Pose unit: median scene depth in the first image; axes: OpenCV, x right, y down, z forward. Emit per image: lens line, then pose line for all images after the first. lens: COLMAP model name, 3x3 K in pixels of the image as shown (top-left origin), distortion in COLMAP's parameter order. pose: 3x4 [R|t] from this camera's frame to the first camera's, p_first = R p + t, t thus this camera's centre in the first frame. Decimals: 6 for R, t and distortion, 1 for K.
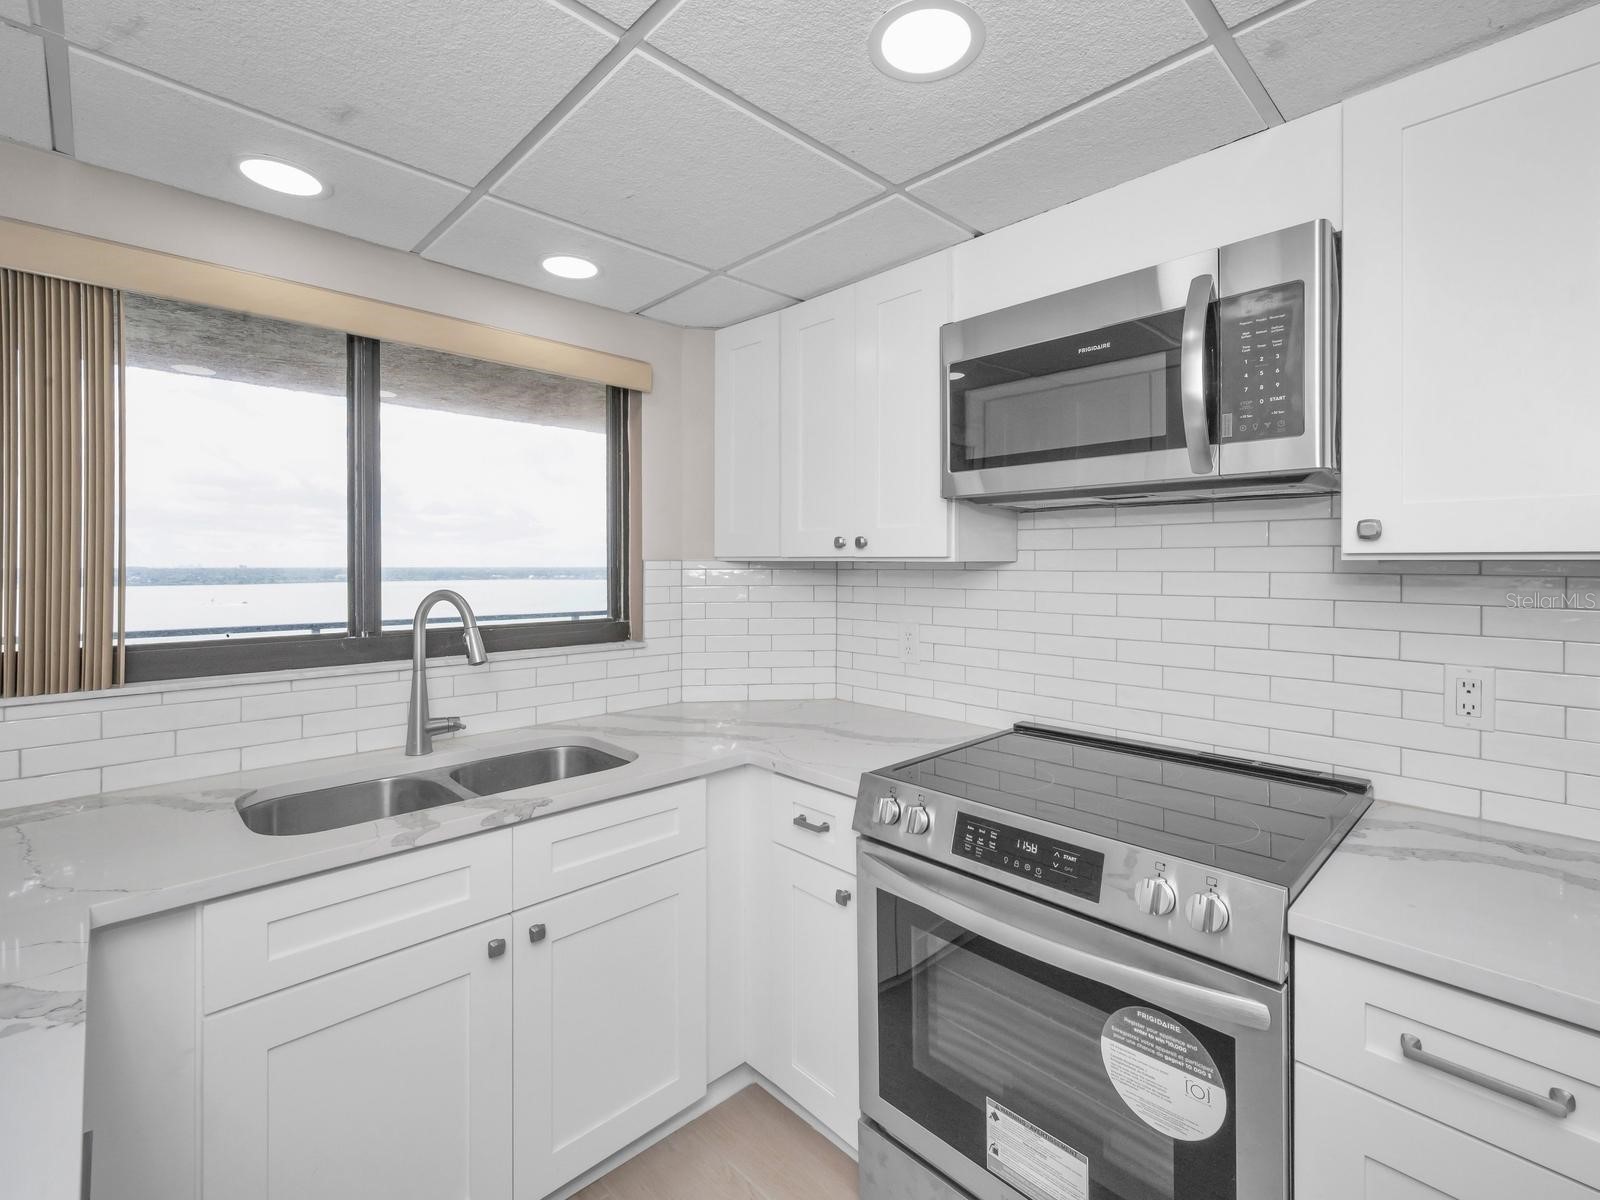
lens RADIAL K [[713.9, 0, 799.0], [0, 713.9, 562.2], [0, 0, 1]] dist [-0.003019, 0.001543]
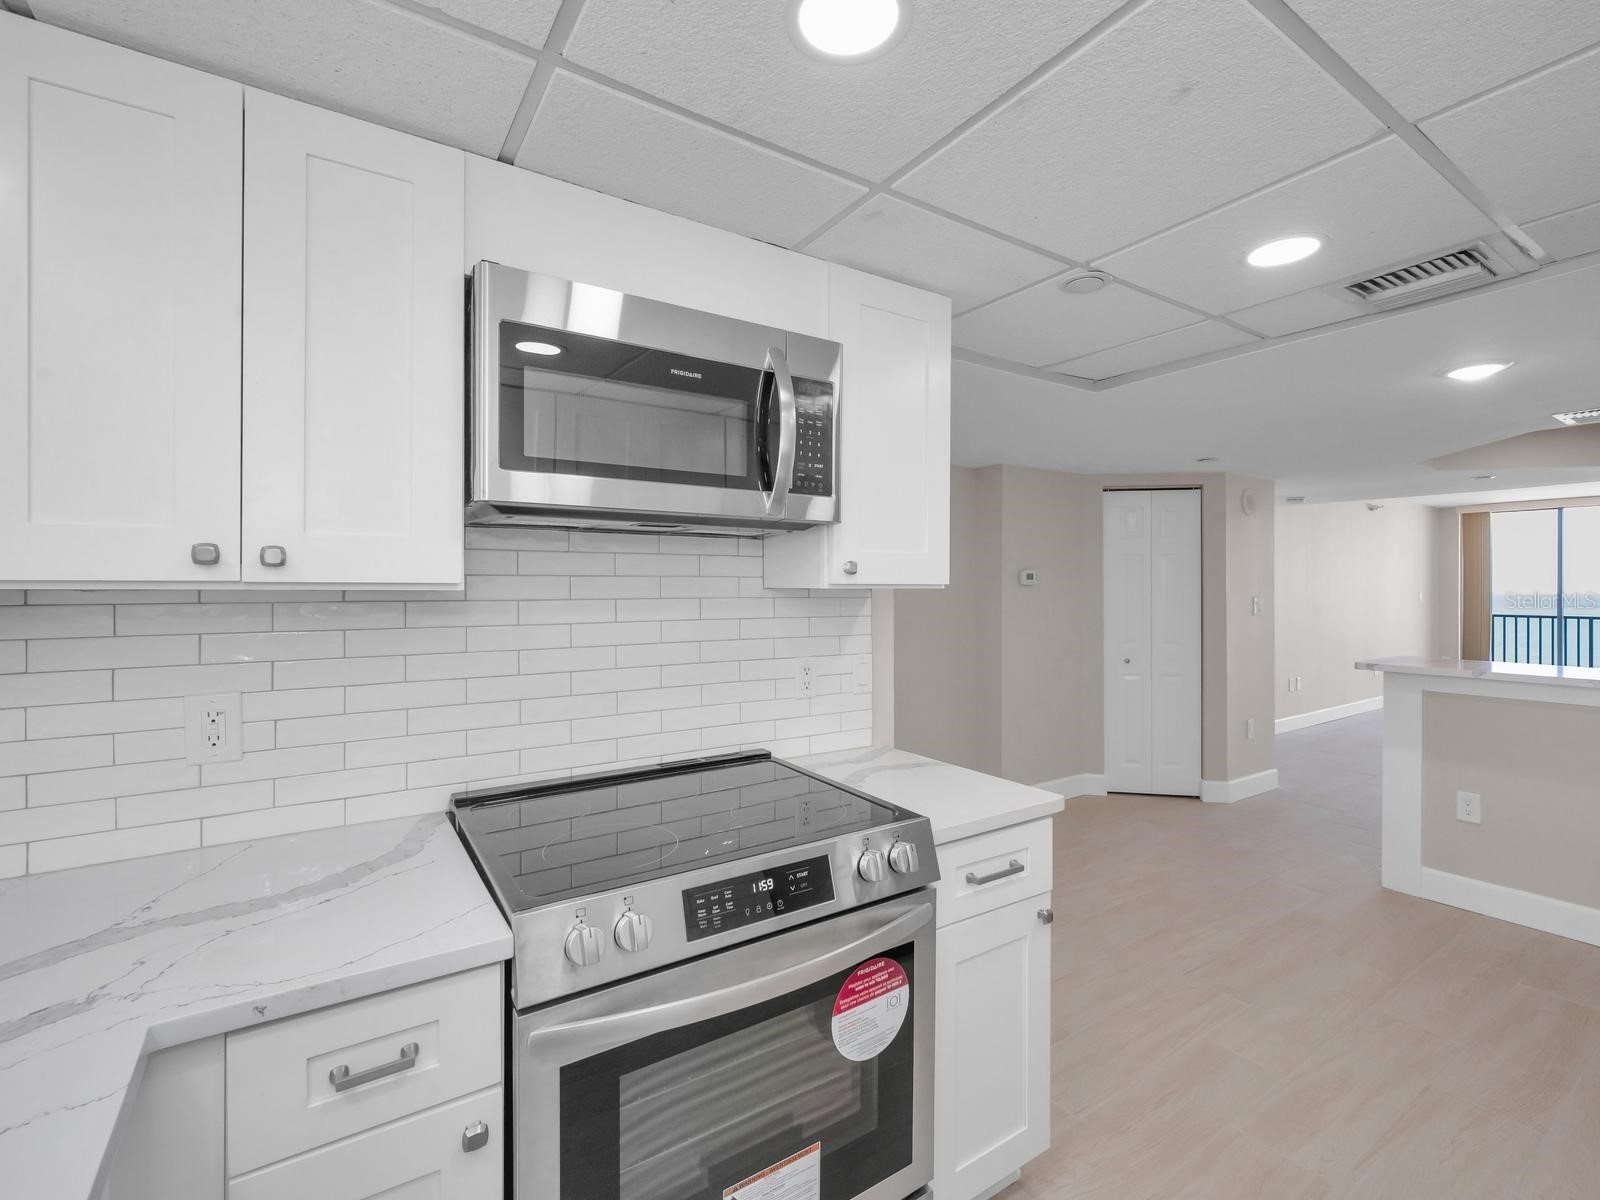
lens RADIAL K [[713.9, 0, 800.2], [0, 713.9, 587.3], [0, 0, 1]] dist [-0.003019, 0.001543]
pose [[0.187994, 0.000233, 0.982170, -0.464665], [-0.000613, 1.000000, -0.000120, -0.003723], [-0.982170, -0.000579, 0.187995, 0.579243]]
